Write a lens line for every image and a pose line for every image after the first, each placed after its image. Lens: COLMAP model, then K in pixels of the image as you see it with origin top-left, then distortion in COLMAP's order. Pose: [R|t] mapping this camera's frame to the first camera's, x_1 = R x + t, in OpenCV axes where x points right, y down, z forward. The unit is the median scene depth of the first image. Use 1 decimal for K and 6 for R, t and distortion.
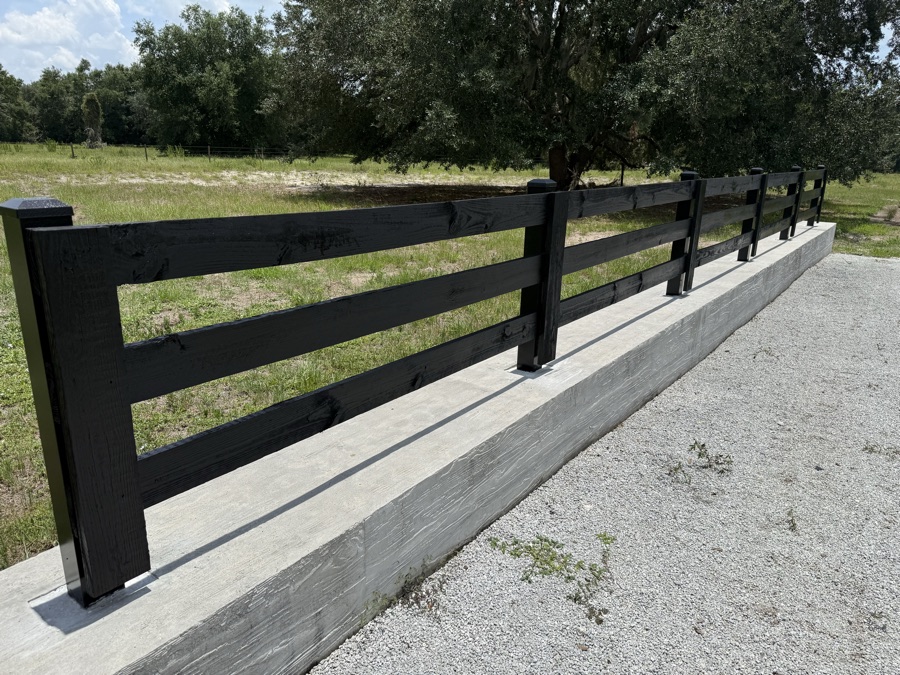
lens RADIAL K [[630.1, 0, 451.6], [0, 630.1, 339.1], [0, 0, 1]] dist [-0.007955, -0.000841]
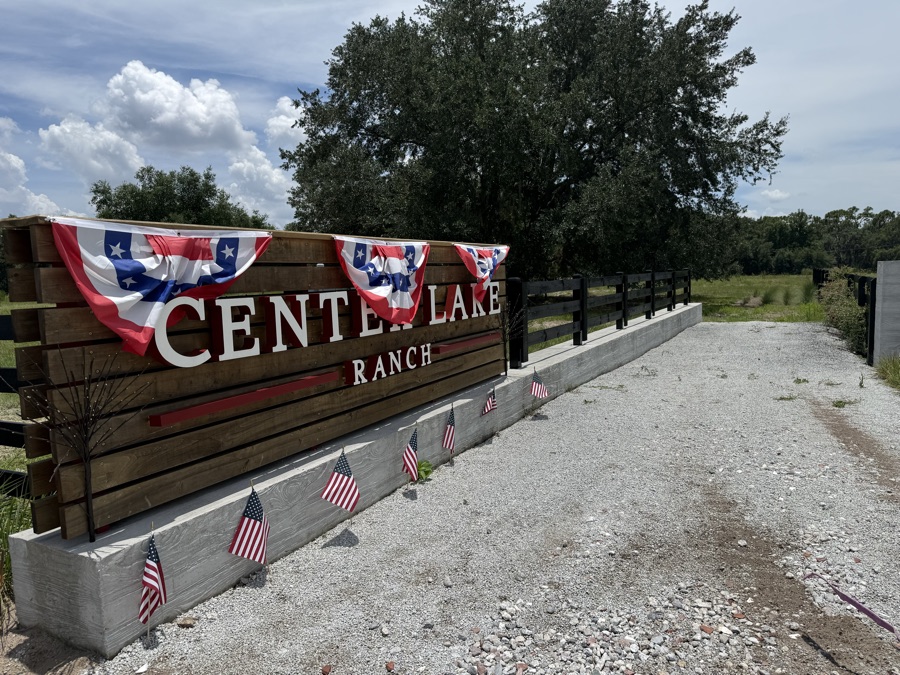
lens RADIAL K [[630.1, 0, 448.5], [0, 630.1, 337.5], [0, 0, 1]] dist [-0.007955, -0.000841]
pose [[0.989440, -0.071751, 0.125940, -0.125400], [0.094864, 0.977504, -0.188381, 0.077112], [-0.109590, 0.198338, 0.973988, -0.256857]]
